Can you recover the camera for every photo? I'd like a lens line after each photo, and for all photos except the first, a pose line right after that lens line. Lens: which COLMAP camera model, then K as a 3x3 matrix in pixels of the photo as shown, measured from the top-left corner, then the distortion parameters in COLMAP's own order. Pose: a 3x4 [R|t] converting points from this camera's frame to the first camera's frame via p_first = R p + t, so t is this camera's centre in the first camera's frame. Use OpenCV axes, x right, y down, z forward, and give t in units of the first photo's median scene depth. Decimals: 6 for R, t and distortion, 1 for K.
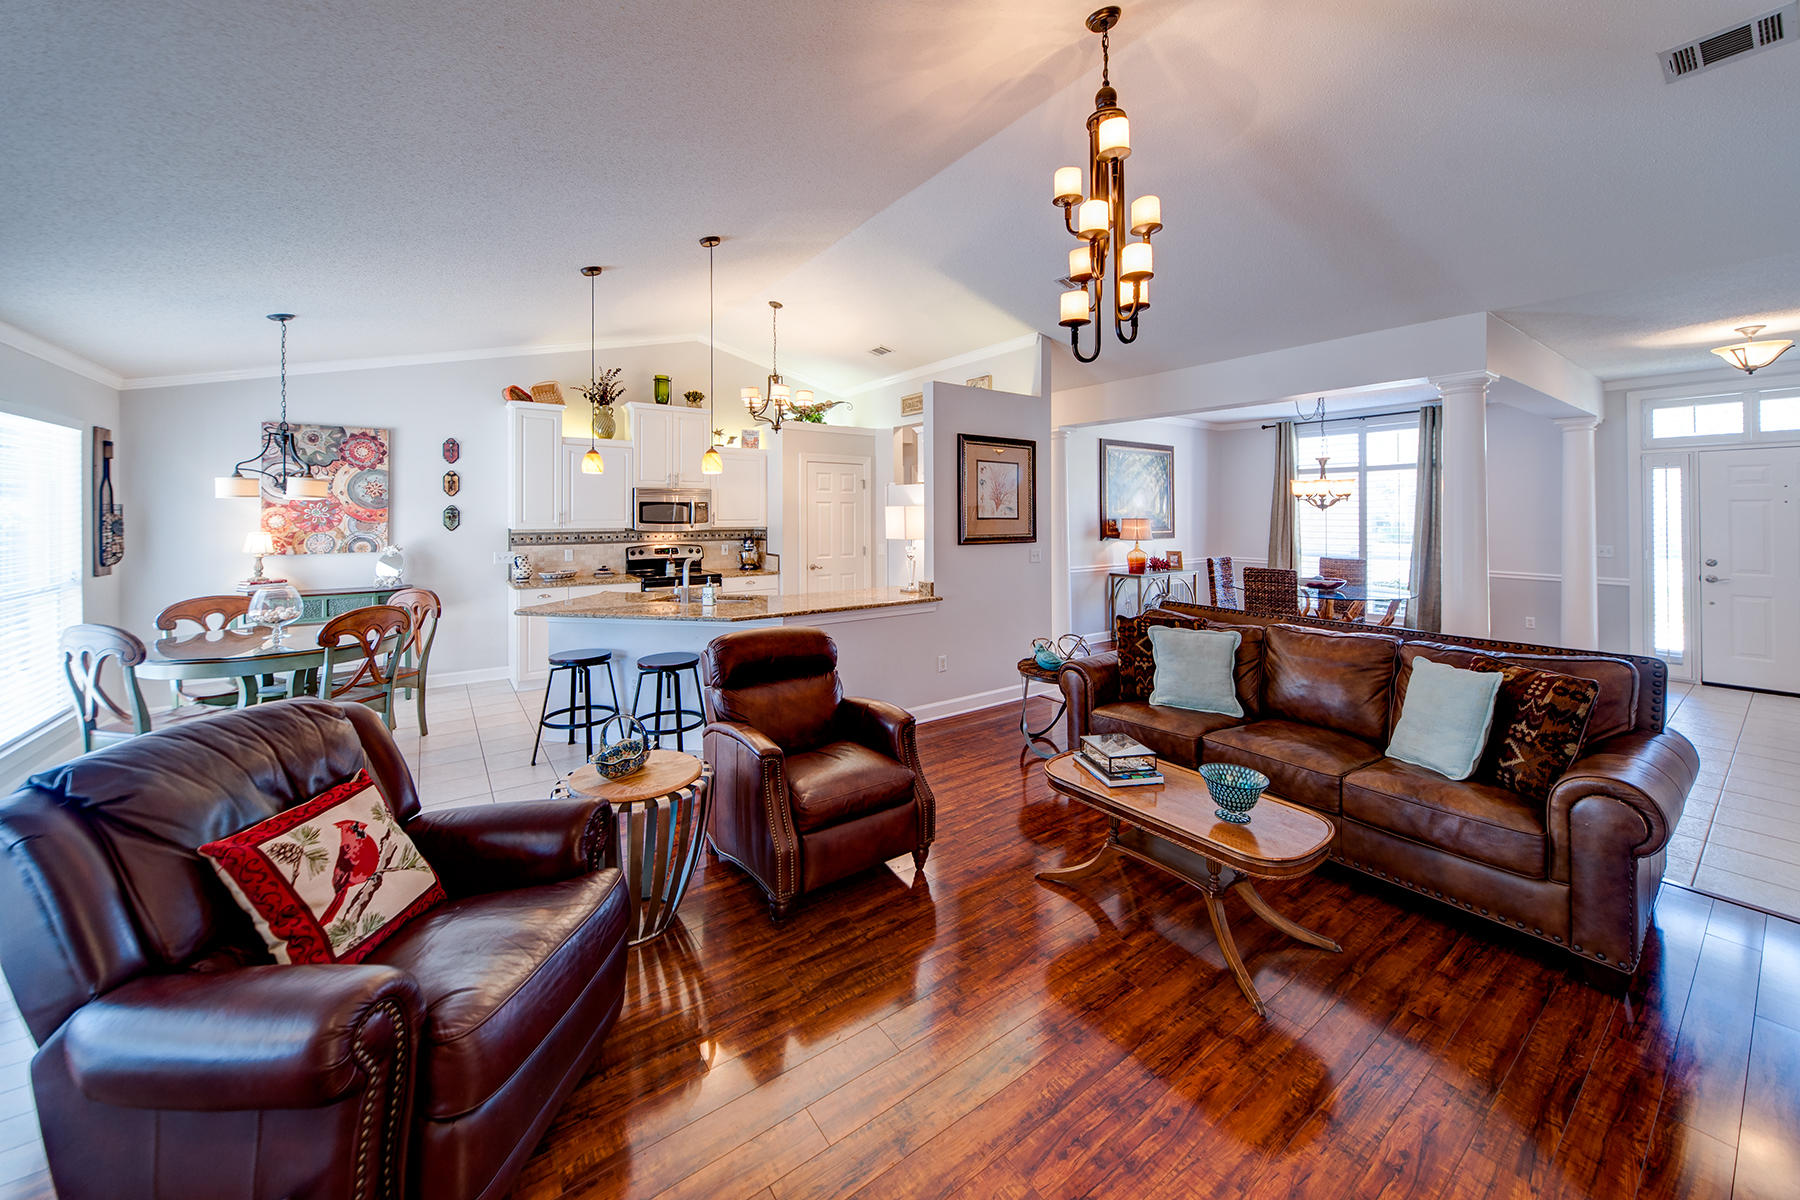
lens RADIAL K [[658.8, 0, 856.8], [0, 658.8, 512.5], [0, 0, 1]] dist [-0.000056, -0.000159]
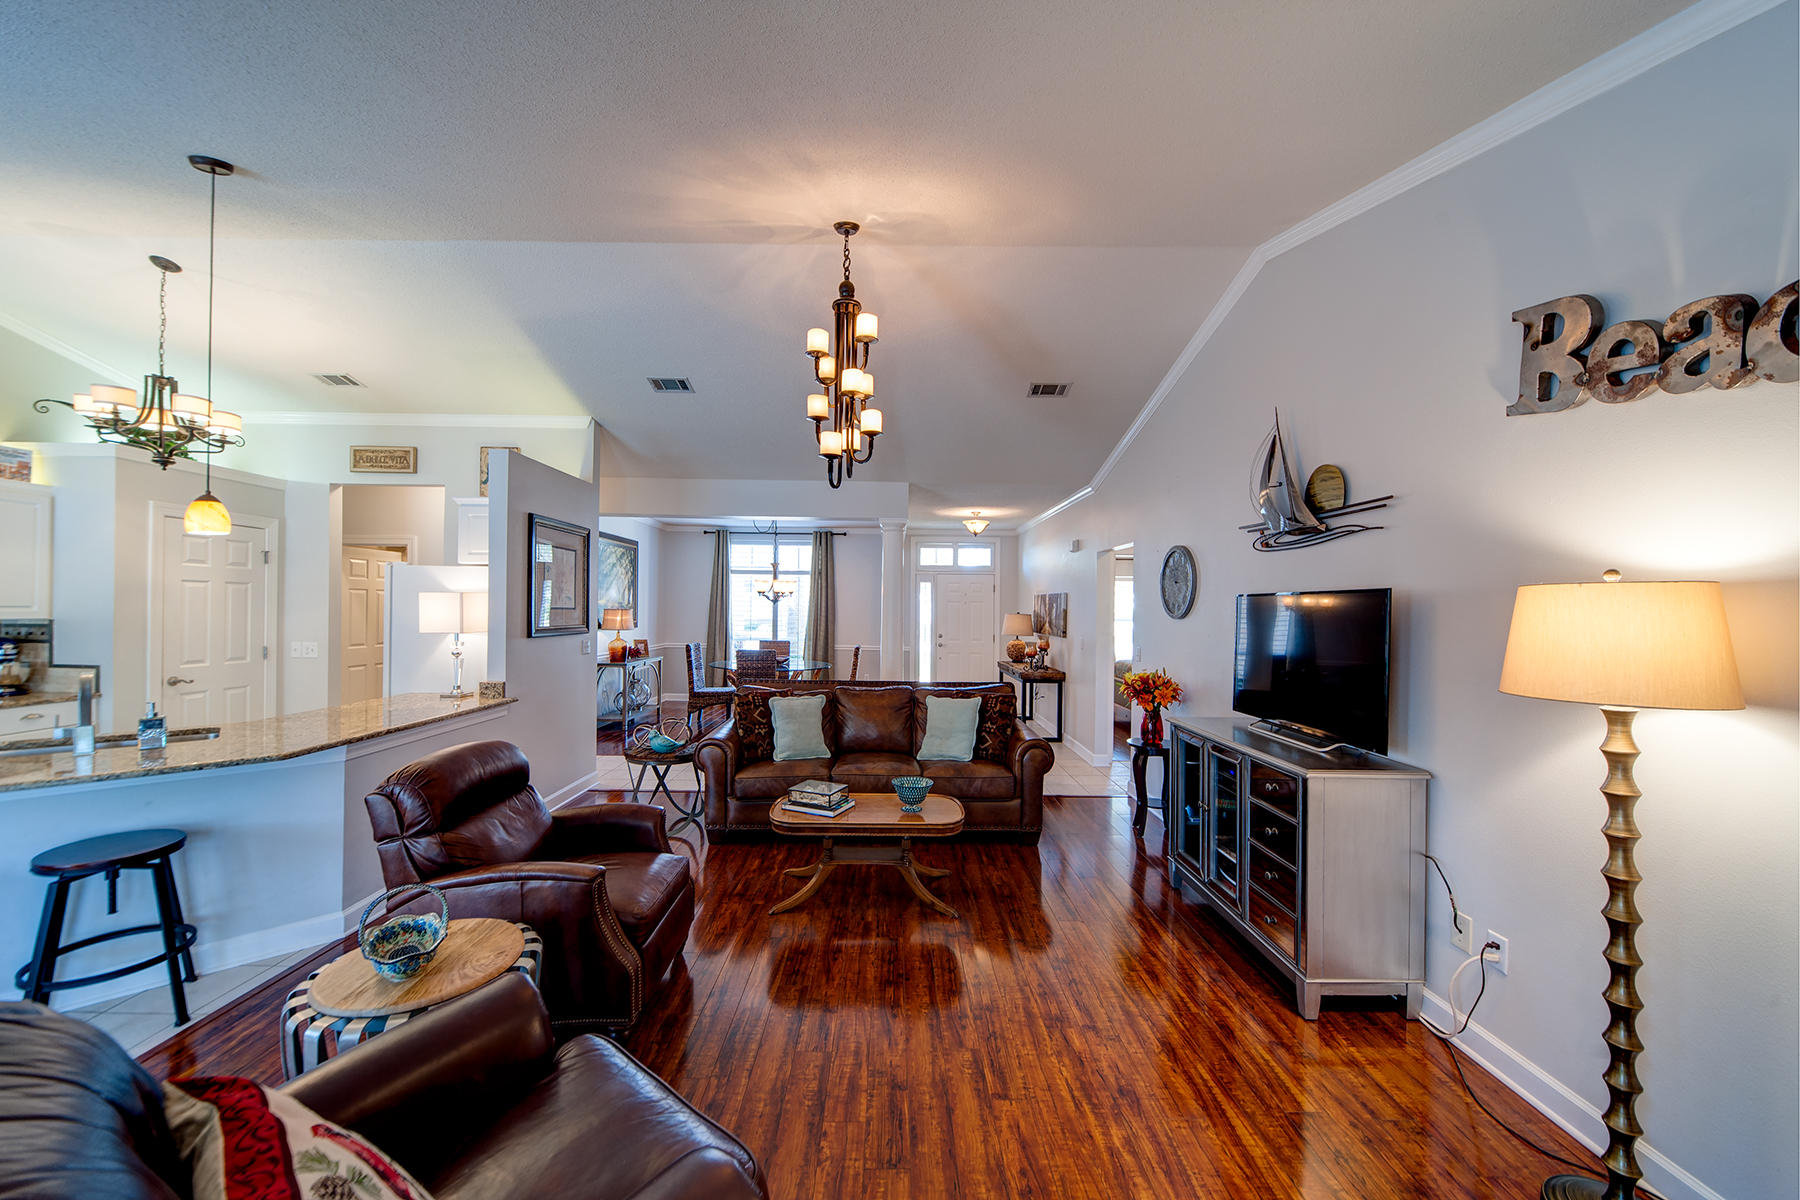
lens RADIAL K [[655.0, 0, 900.0], [0, 655.0, 600.0], [0, 0, 1]] dist [-0.001790, -0.000307]
pose [[0.558200, 0.017347, 0.829525, -0.274461], [-0.014127, 0.999835, -0.011402, 0.001375], [-0.829586, -0.005354, 0.558353, 0.081856]]
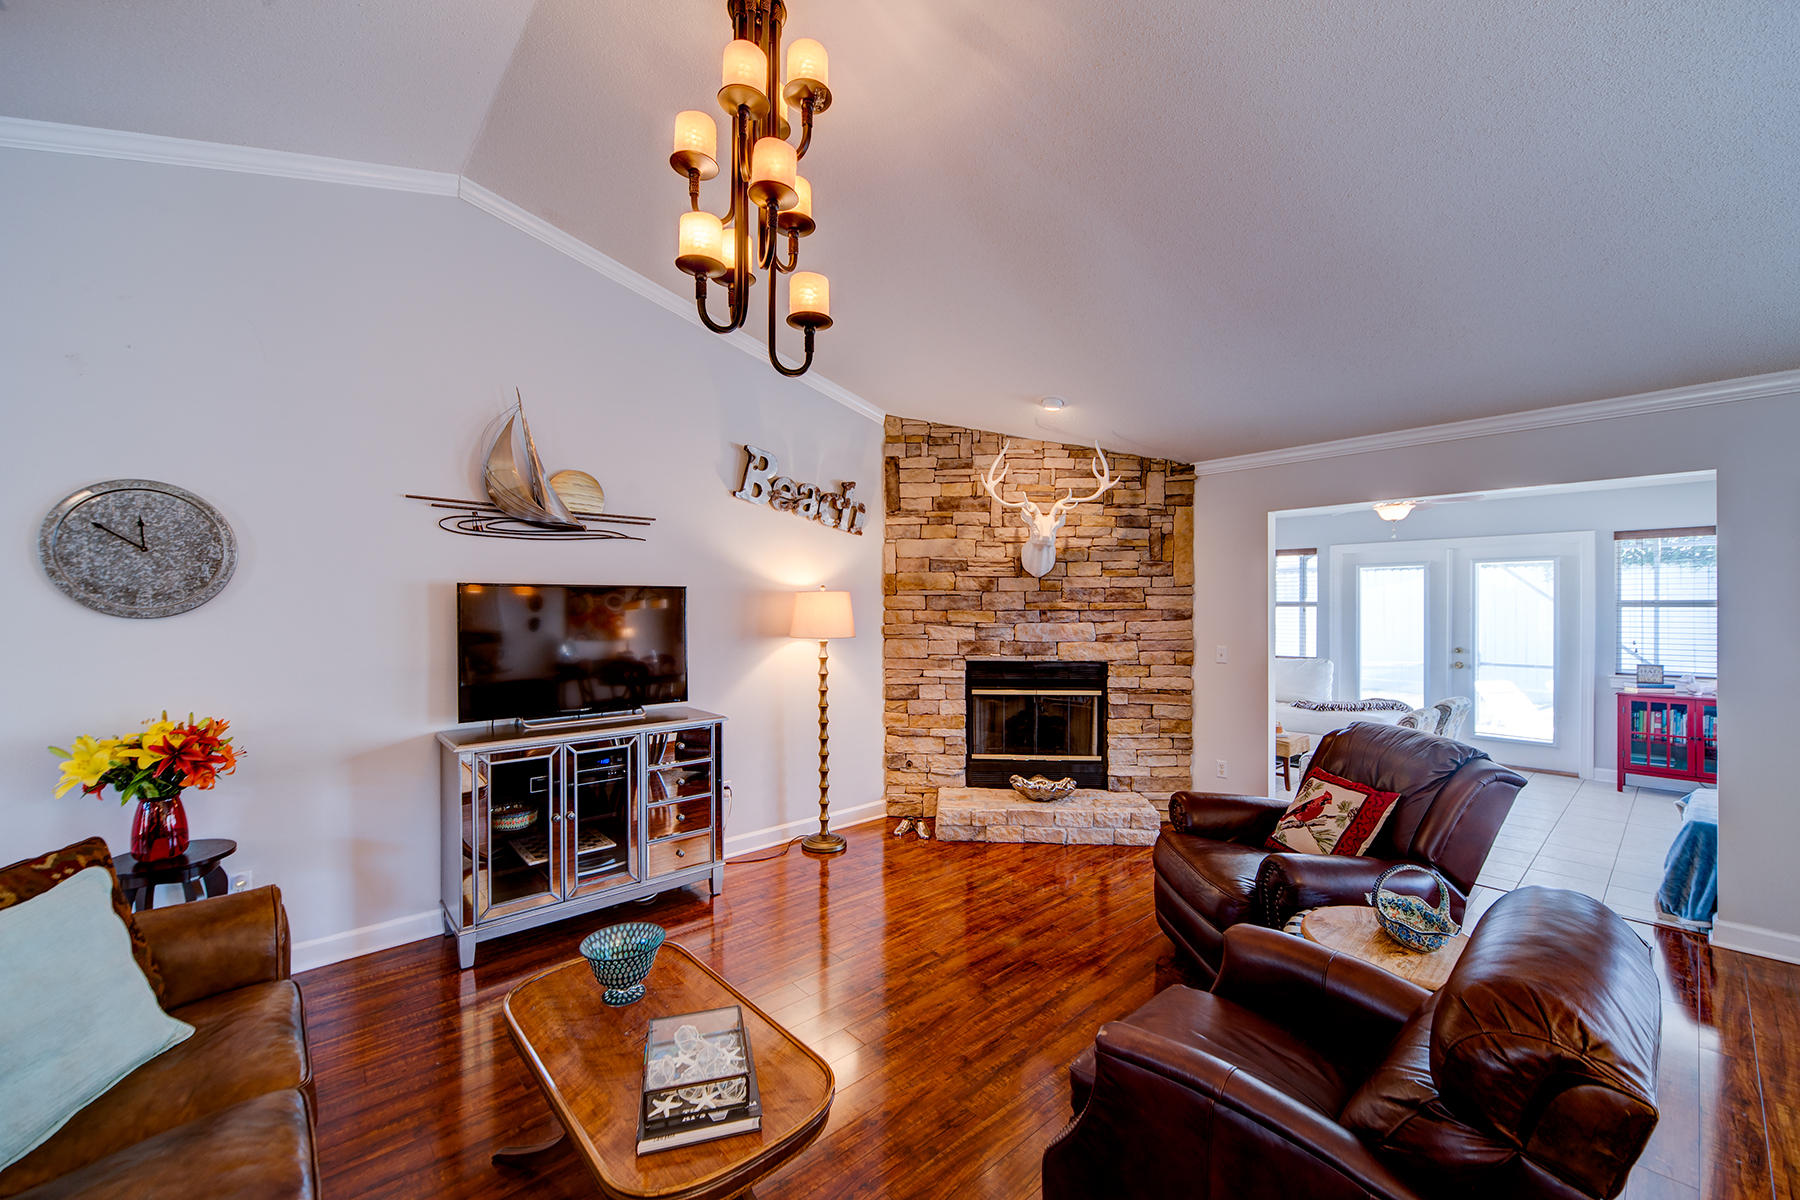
lens RADIAL K [[721.4, 0, 890.3], [0, 721.4, 607.4], [0, 0, 1]] dist [-0.000266, 0.000006]
pose [[-0.992279, 0.002559, -0.124000, 0.141242], [0.002346, 0.999996, 0.001867, 0.003223], [0.124004, 0.001561, -0.992281, 0.746107]]
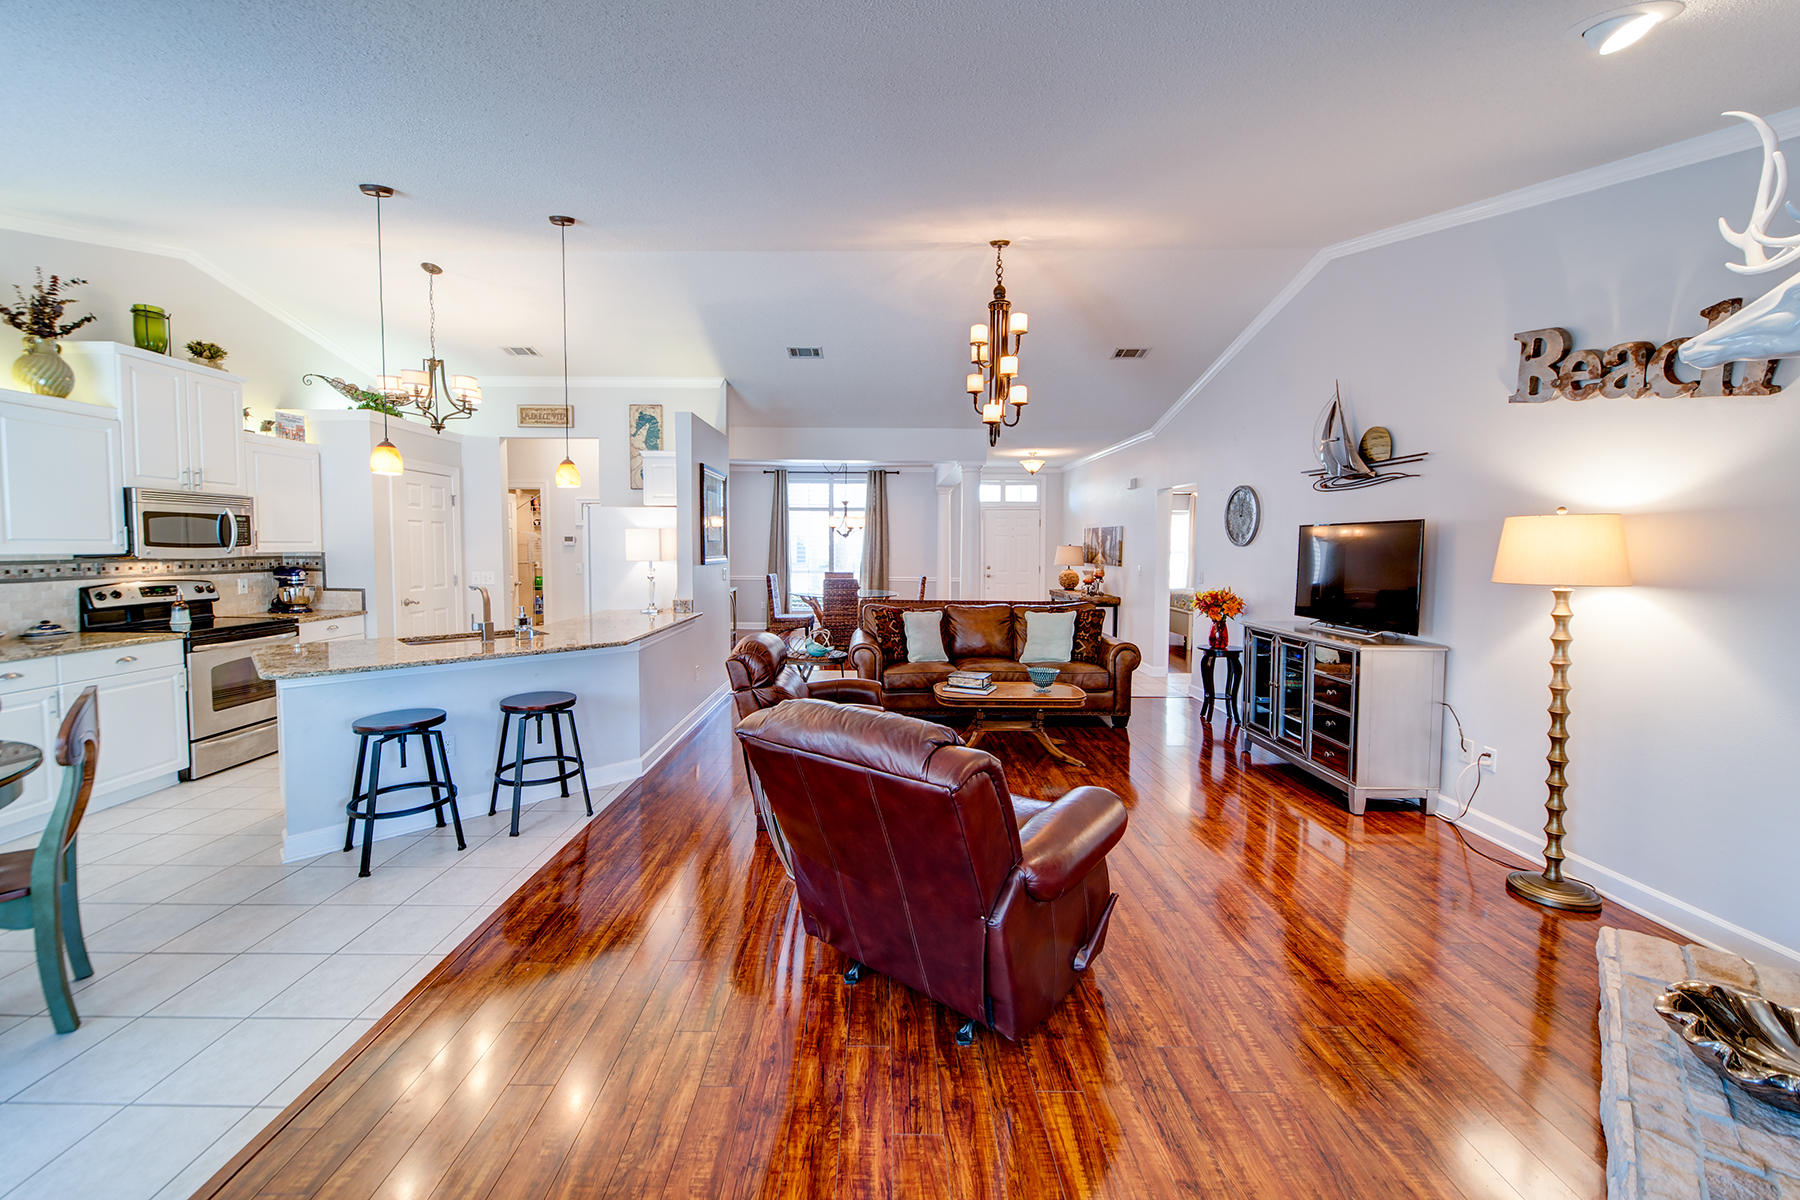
lens RADIAL K [[683.9, 0, 869.6], [0, 683.9, 567.7], [0, 0, 1]] dist [0.001815, 0.000039]
pose [[0.586556, -0.023995, 0.809553, -0.553521], [-0.007842, 0.999346, 0.035303, 0.010642], [-0.809871, -0.027056, 0.585984, 0.097571]]
